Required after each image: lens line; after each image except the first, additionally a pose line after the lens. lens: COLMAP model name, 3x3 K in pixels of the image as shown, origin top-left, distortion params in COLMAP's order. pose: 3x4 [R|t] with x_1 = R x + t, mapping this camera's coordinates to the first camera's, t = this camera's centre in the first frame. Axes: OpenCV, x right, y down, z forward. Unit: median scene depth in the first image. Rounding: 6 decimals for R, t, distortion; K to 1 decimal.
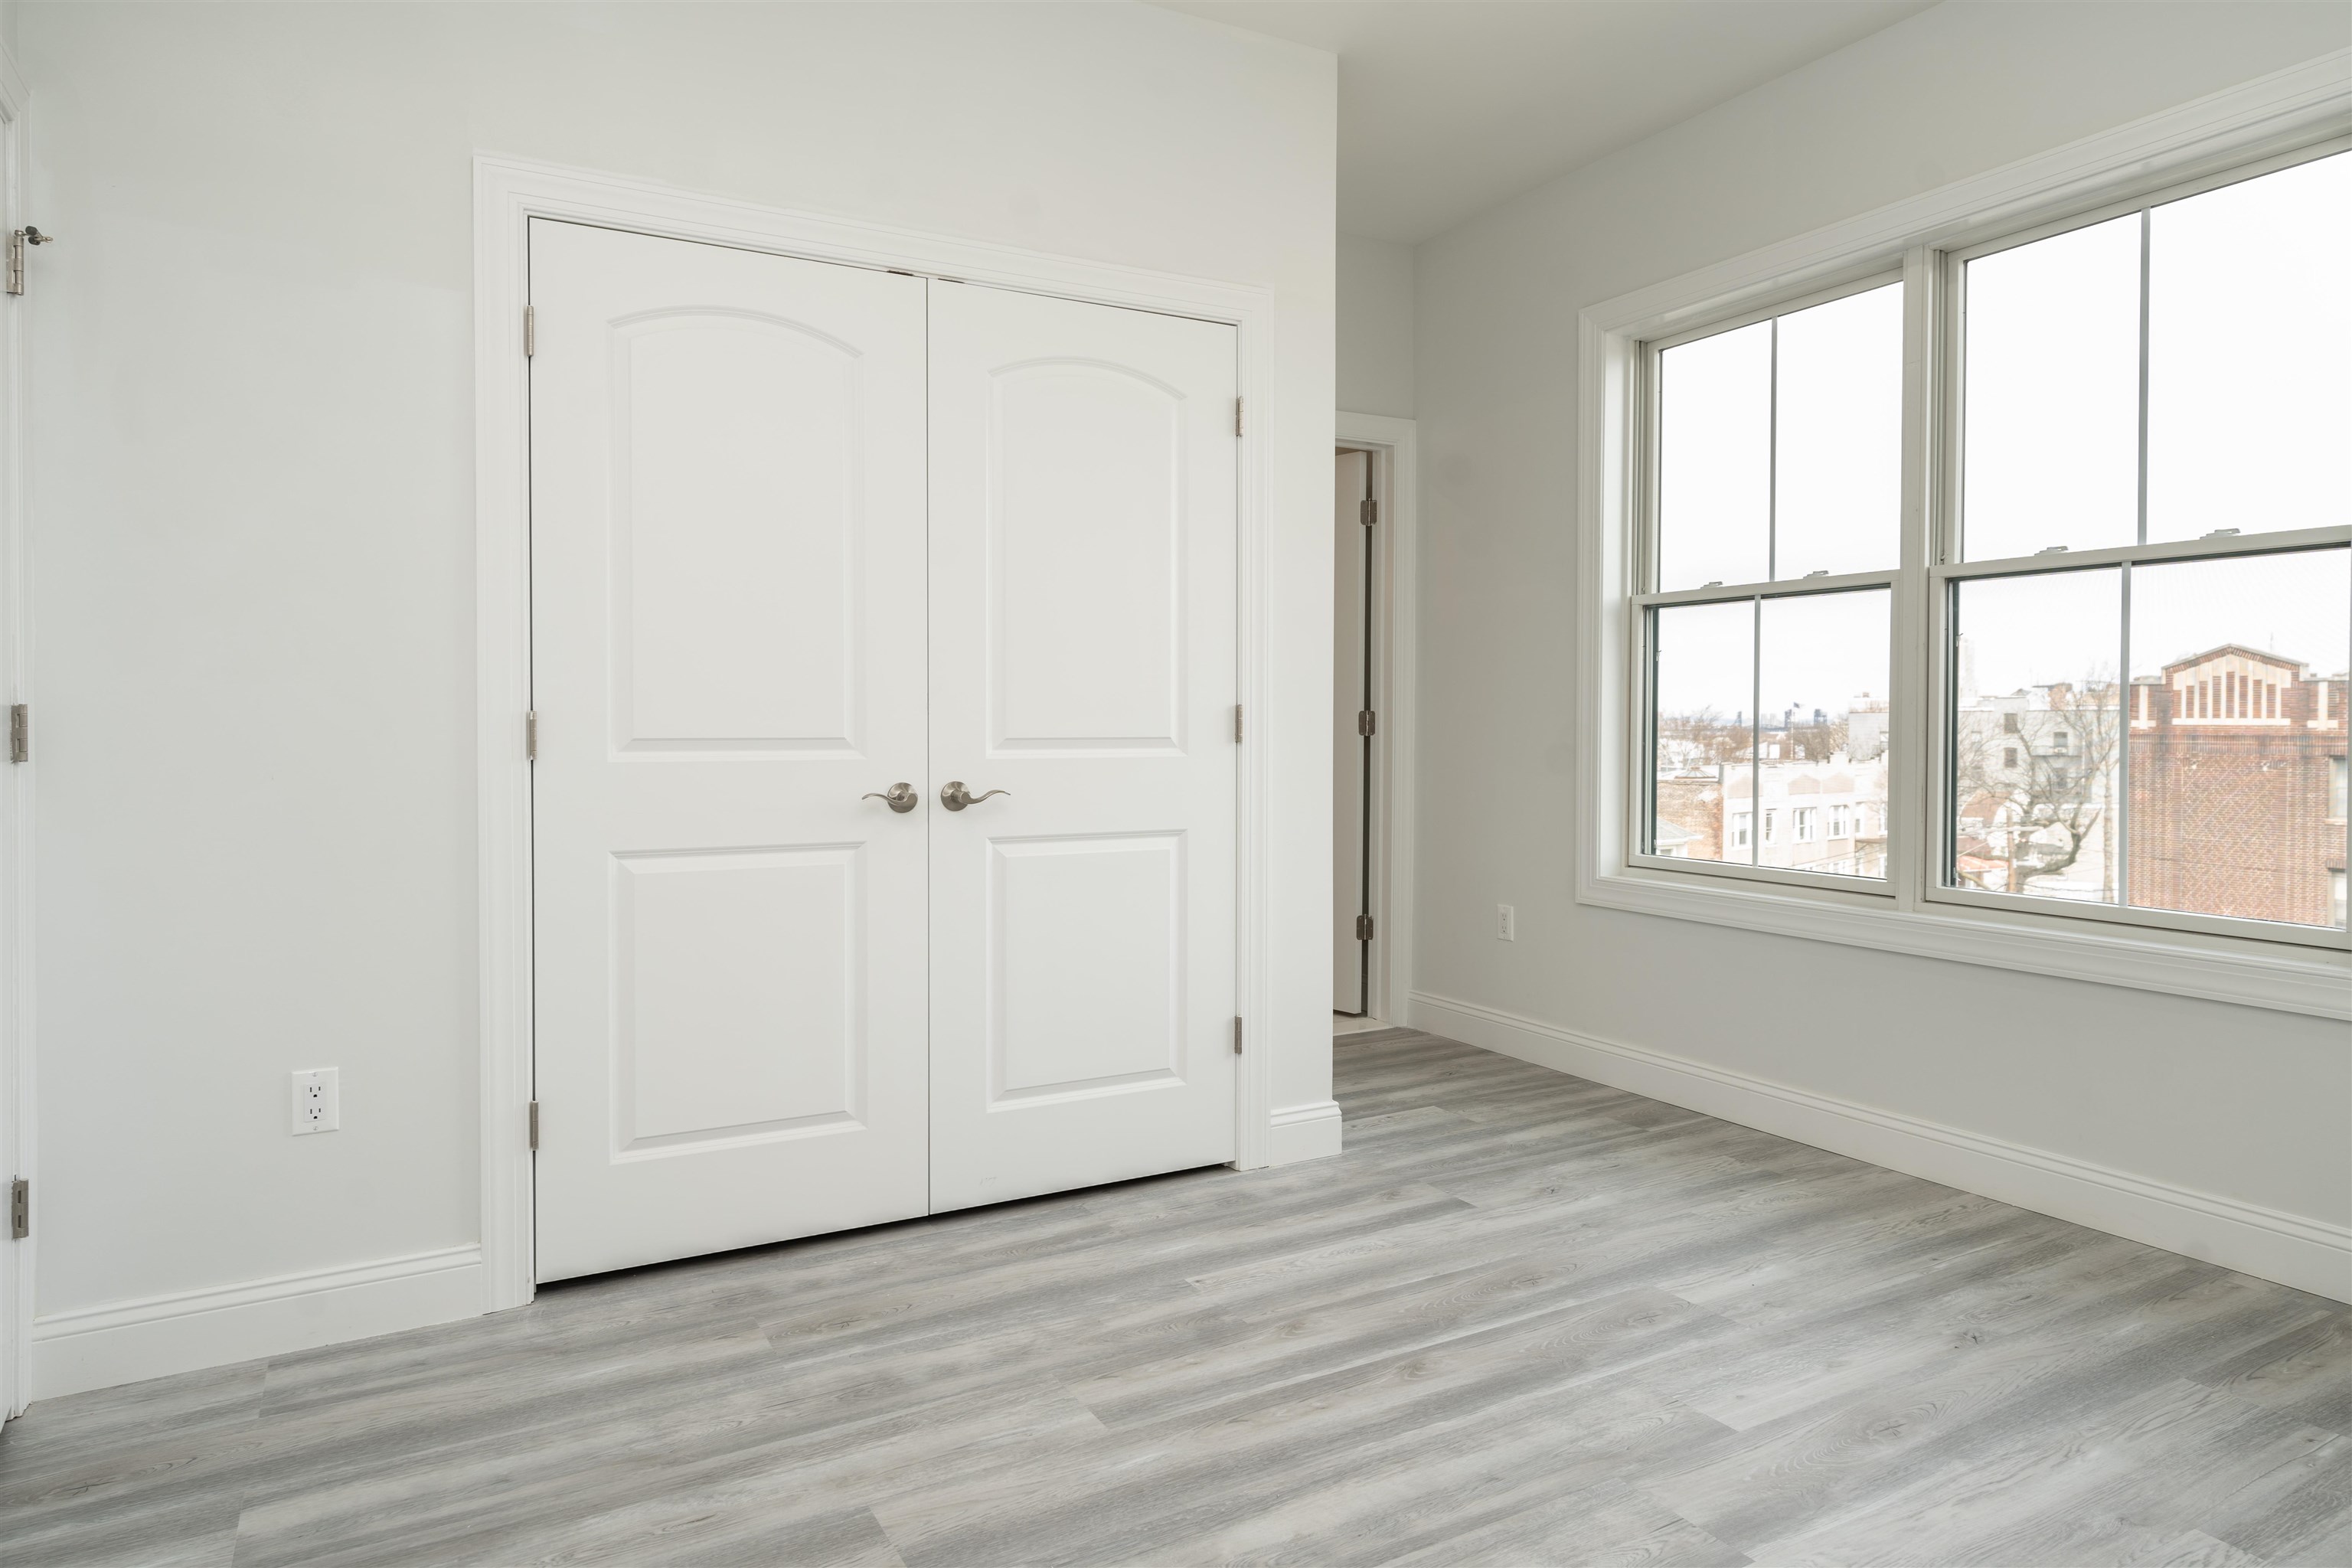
lens RADIAL K [[1340.8, 0, 1167.0], [0, 1340.8, 733.2], [0, 0, 1]] dist [-0.000203, 0.005785]
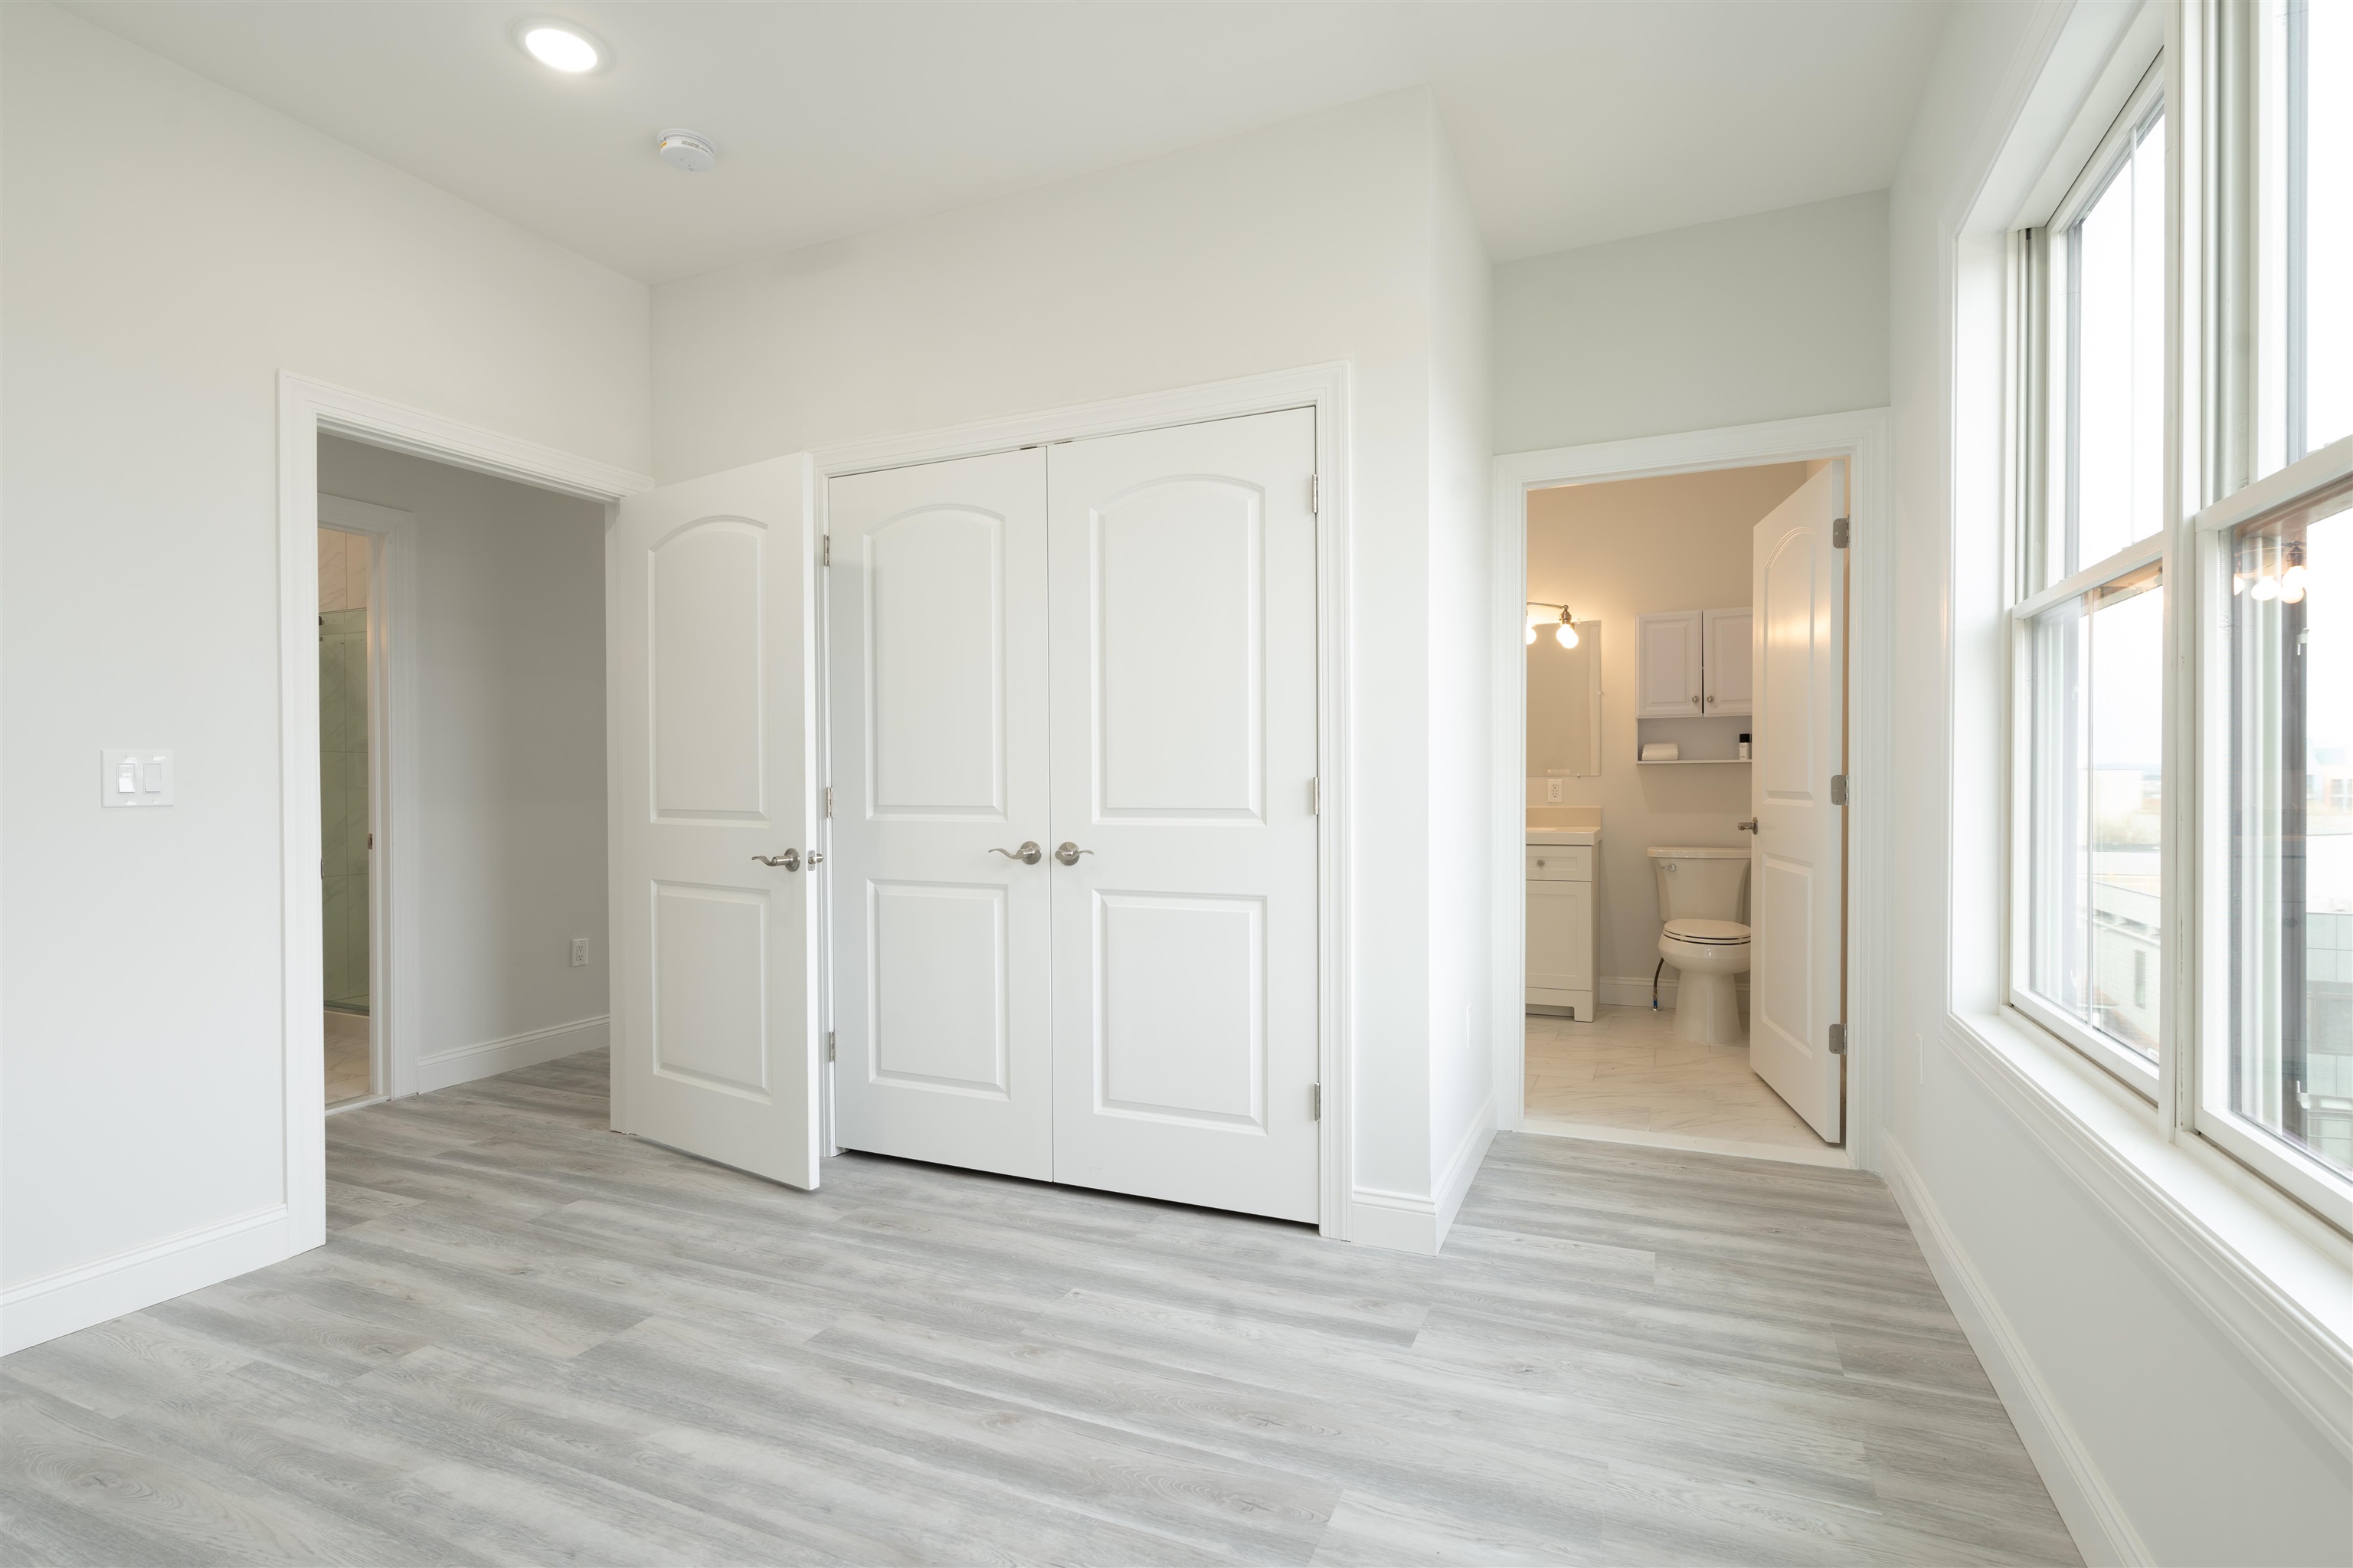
lens RADIAL K [[1126.0, 0, 1188.1], [0, 1126.0, 793.0], [0, 0, 1]] dist [0.000409, -0.000273]
pose [[0.619186, 0.004182, -0.785233, 0.754492], [-0.001817, 0.999991, 0.003893, -0.014353], [0.785242, -0.000984, 0.619188, 0.447735]]
